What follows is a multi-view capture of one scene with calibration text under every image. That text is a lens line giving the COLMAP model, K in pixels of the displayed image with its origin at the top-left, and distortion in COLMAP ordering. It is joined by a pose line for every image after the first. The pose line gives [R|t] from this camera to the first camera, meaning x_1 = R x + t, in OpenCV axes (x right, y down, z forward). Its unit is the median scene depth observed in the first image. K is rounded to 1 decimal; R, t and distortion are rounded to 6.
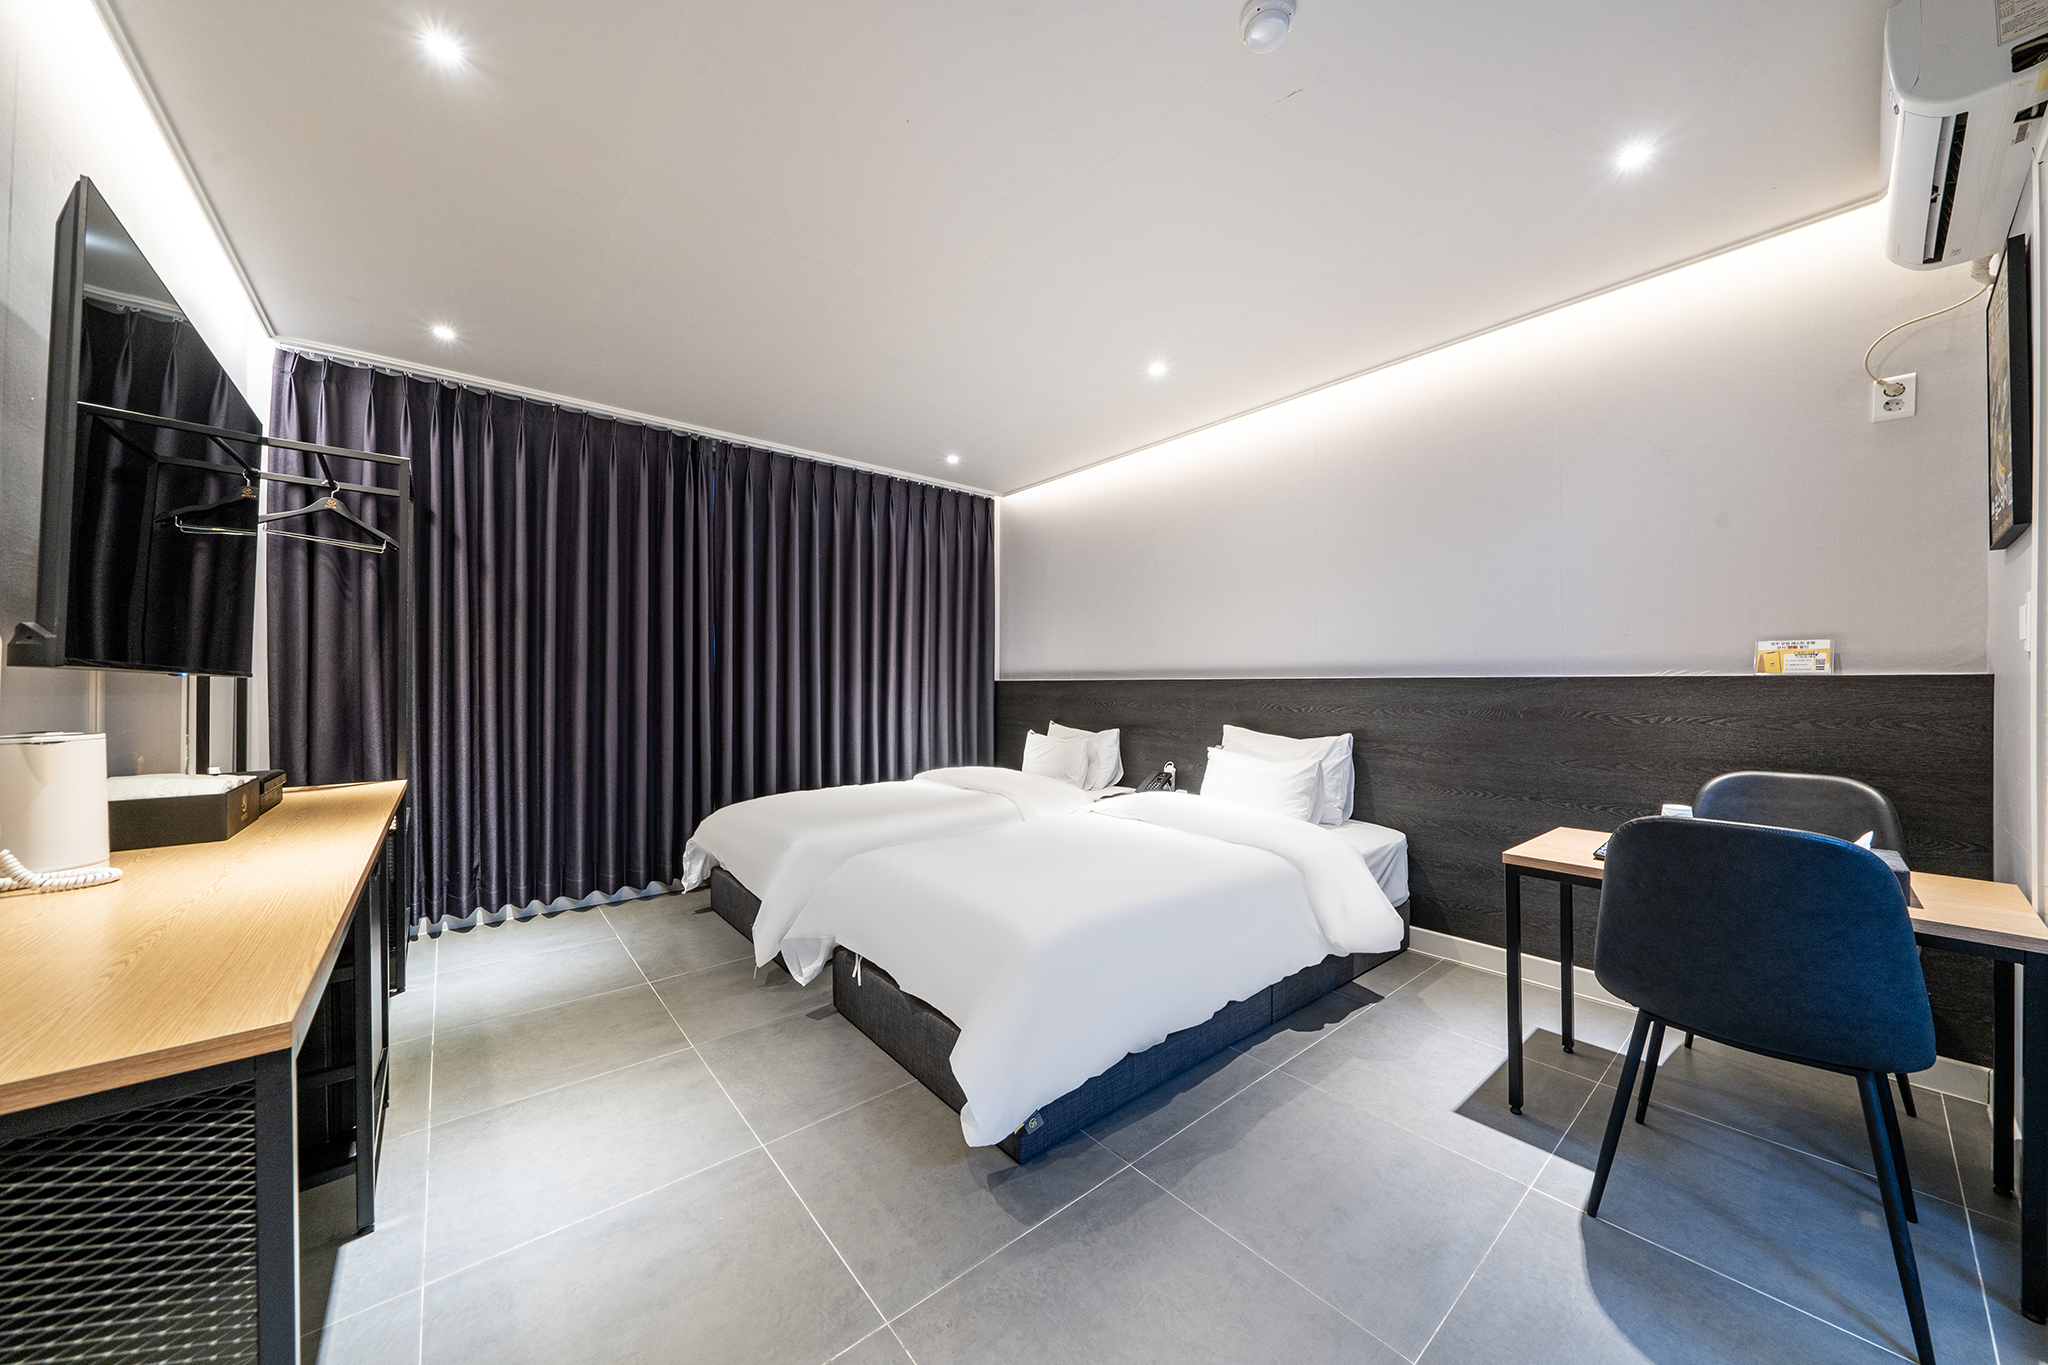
lens RADIAL K [[690.4, 0, 1057.4], [0, 690.4, 680.5], [0, 0, 1]] dist [0.012119, 0.000000]
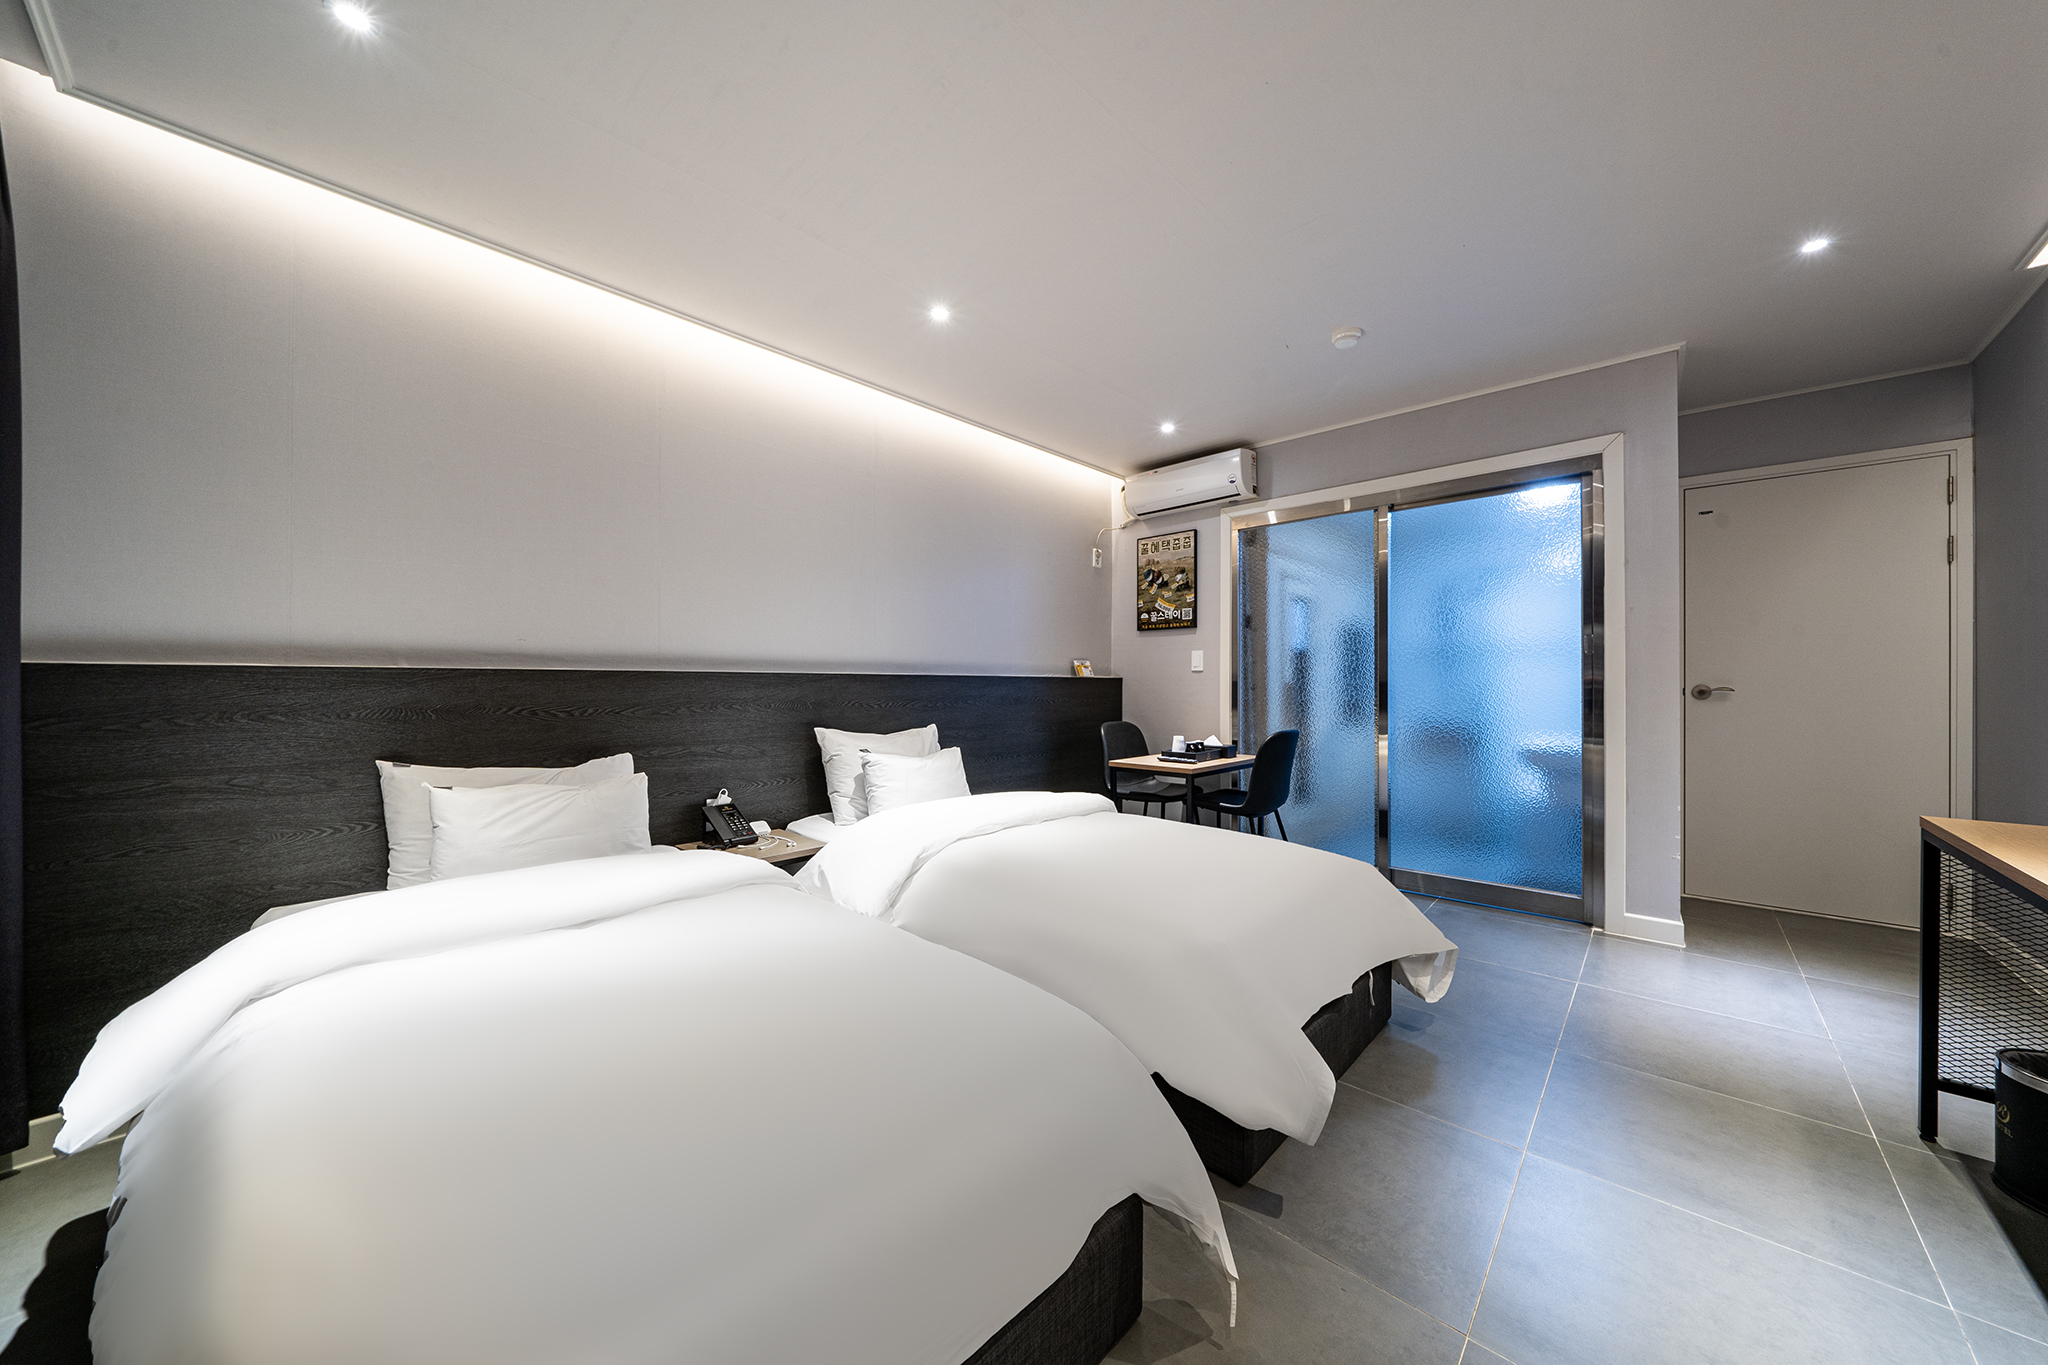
lens RADIAL K [[690.4, 0, 1024.9], [0, 690.4, 682.9], [0, 0, 1]] dist [0.012119, 0.000000]
pose [[-0.052792, -0.000514, 0.998605, -0.628826], [-0.010238, 0.999948, -0.000027, 0.006730], [-0.998553, -0.010225, -0.052794, 0.809772]]
